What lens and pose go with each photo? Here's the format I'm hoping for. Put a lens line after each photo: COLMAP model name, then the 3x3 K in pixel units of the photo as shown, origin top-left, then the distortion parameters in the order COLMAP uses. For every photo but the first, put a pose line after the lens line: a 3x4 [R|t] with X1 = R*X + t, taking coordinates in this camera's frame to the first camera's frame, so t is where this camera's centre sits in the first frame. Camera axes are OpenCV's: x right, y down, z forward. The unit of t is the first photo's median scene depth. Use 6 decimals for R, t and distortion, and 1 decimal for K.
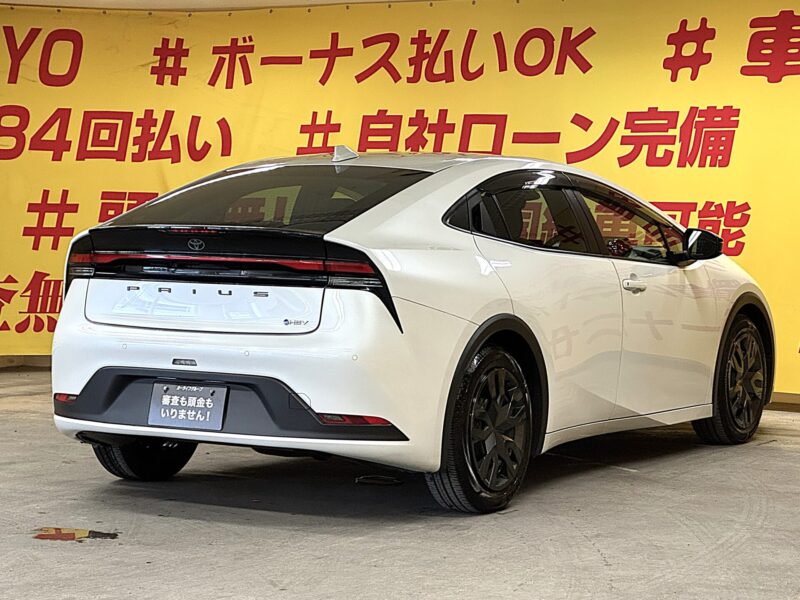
lens RADIAL K [[1977.3, 0, 392.0], [0, 1977.3, 302.2], [0, 0, 1]] dist [0.086661, 0.000000]
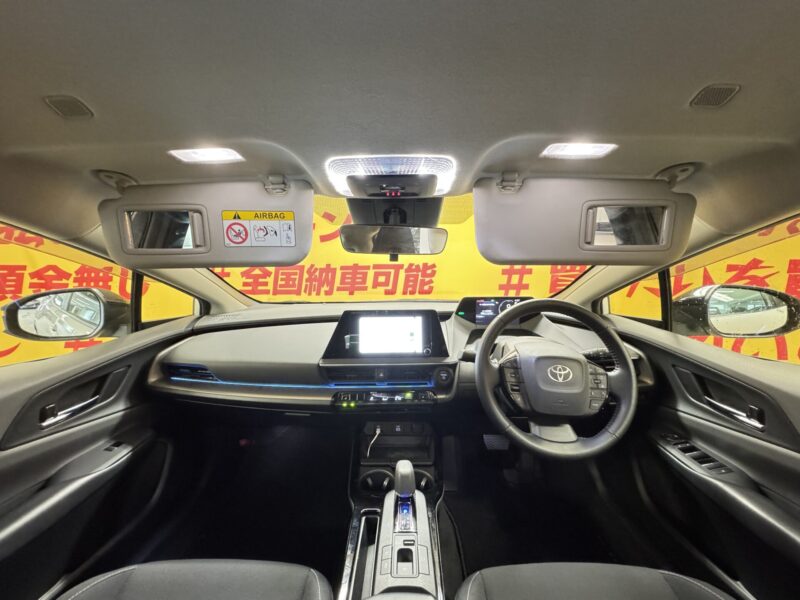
lens RADIAL K [[318.7, 0, 395.6], [0, 318.7, 297.6], [0, 0, 1]] dist [-0.007431, 0.000231]
pose [[0.883906, -0.055311, 0.464381, 0.018206], [0.043618, 0.998403, 0.035893, -0.031715], [-0.465625, -0.011471, 0.884908, 0.764363]]
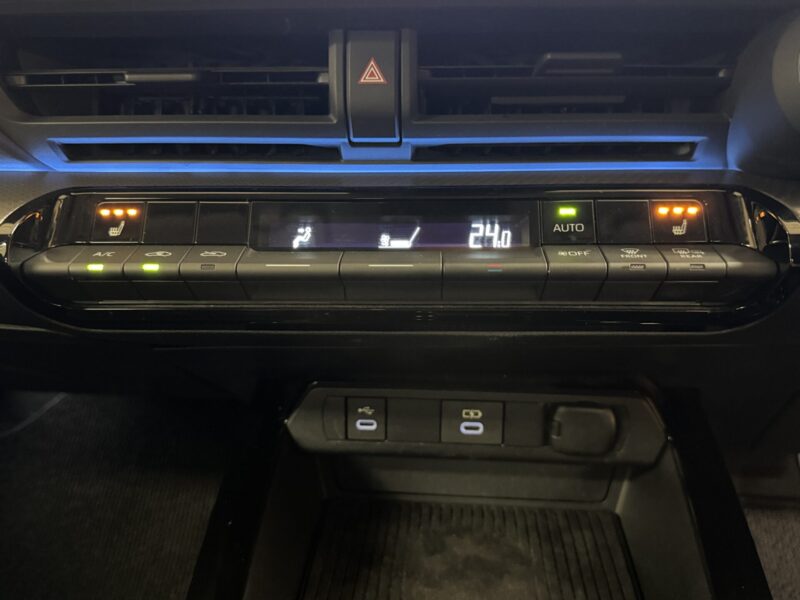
lens RADIAL K [[654.9, 0, 399.6], [0, 654.9, 299.8], [0, 0, 1]] dist [0.000092, -0.009238]
pose [[0.903519, -0.159184, 0.397886, 0.042358], [0.040197, 0.955839, 0.291128, -0.008197], [-0.426658, -0.247046, 0.870018, 0.815839]]
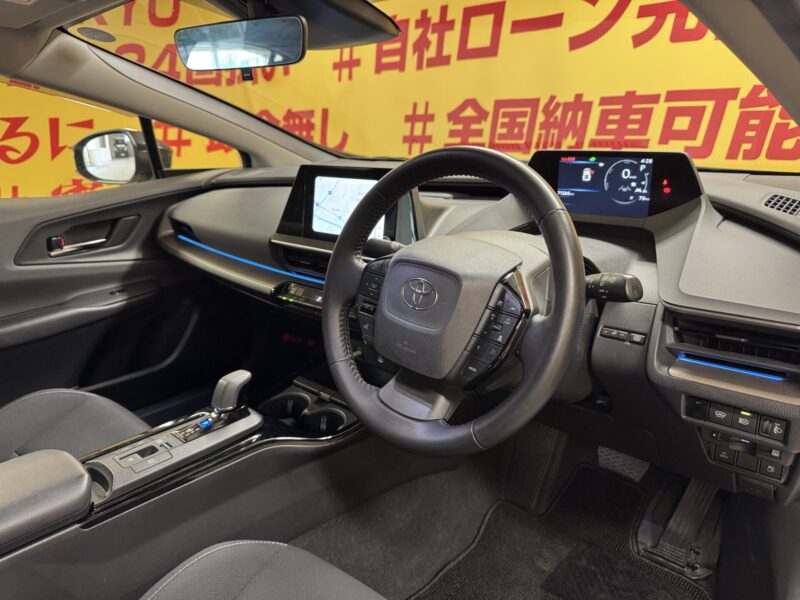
lens RADIAL K [[578.8, 0, 401.4], [0, 578.8, 301.0], [0, 0, 1]] dist [-0.014863, -0.002458]
pose [[0.969459, 0.039504, -0.242051, 0.086103], [0.020187, 0.970740, 0.239284, -0.026498], [0.244421, -0.236862, 0.940295, 0.749301]]
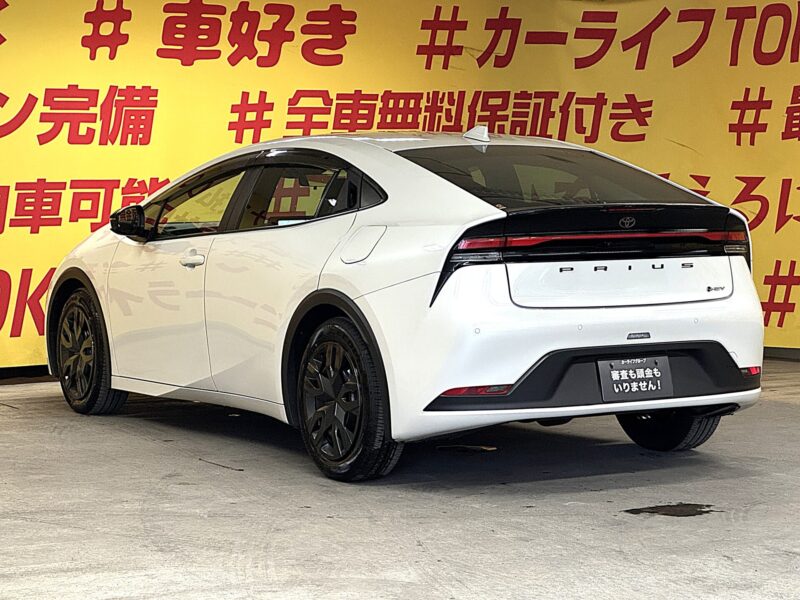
lens RADIAL K [[1977.3, 0, 392.6], [0, 1977.3, 292.8], [0, 0, 1]] dist [0.086661, 0.000000]
pose [[0.506865, -0.067659, 0.859366, -0.660843], [0.060282, 0.997257, 0.042960, -0.027761], [-0.859915, 0.030029, 0.509553, 0.363258]]
